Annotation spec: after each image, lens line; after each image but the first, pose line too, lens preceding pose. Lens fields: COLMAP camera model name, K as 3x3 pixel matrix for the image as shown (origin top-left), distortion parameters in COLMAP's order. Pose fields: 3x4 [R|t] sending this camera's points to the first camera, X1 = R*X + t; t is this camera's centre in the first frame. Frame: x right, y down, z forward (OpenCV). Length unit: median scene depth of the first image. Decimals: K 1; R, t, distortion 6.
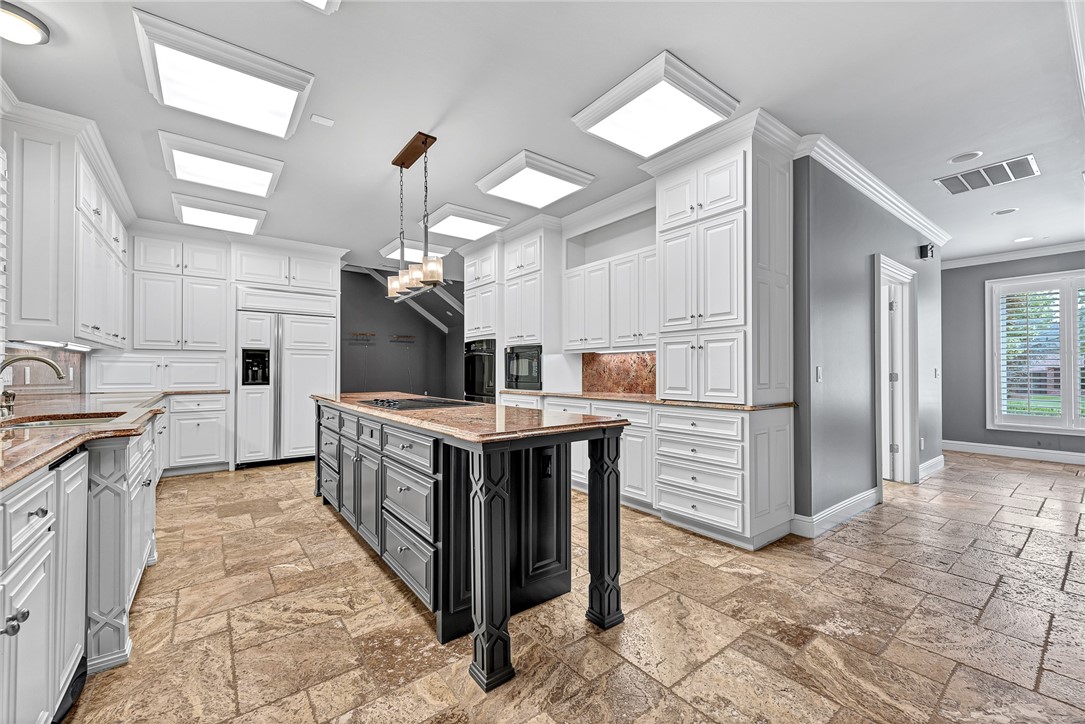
lens RADIAL K [[435.6, 0, 540.2], [0, 435.6, 369.8], [0, 0, 1]] dist [0.012723, -0.003686]
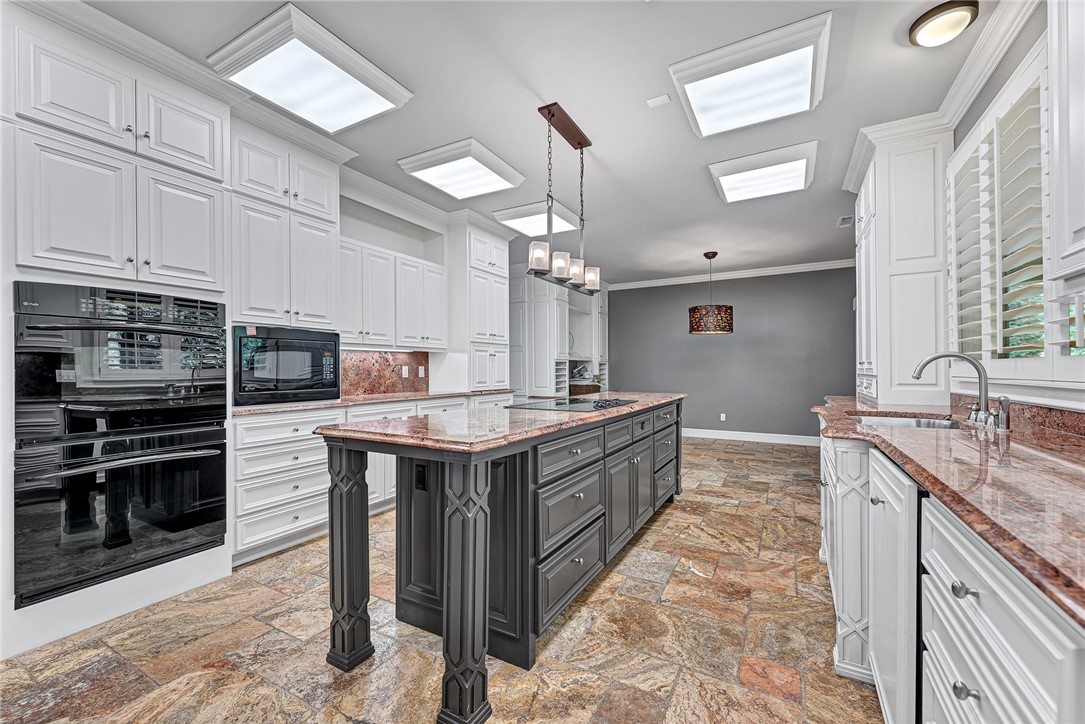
lens RADIAL K [[435.6, 0, 549.2], [0, 435.6, 367.3], [0, 0, 1]] dist [0.012723, -0.003686]
pose [[-0.405883, 0.006907, 0.913899, -1.296441], [0.002334, 0.999976, -0.006521, 0.003209], [-0.913922, -0.000514, -0.405889, 1.646776]]
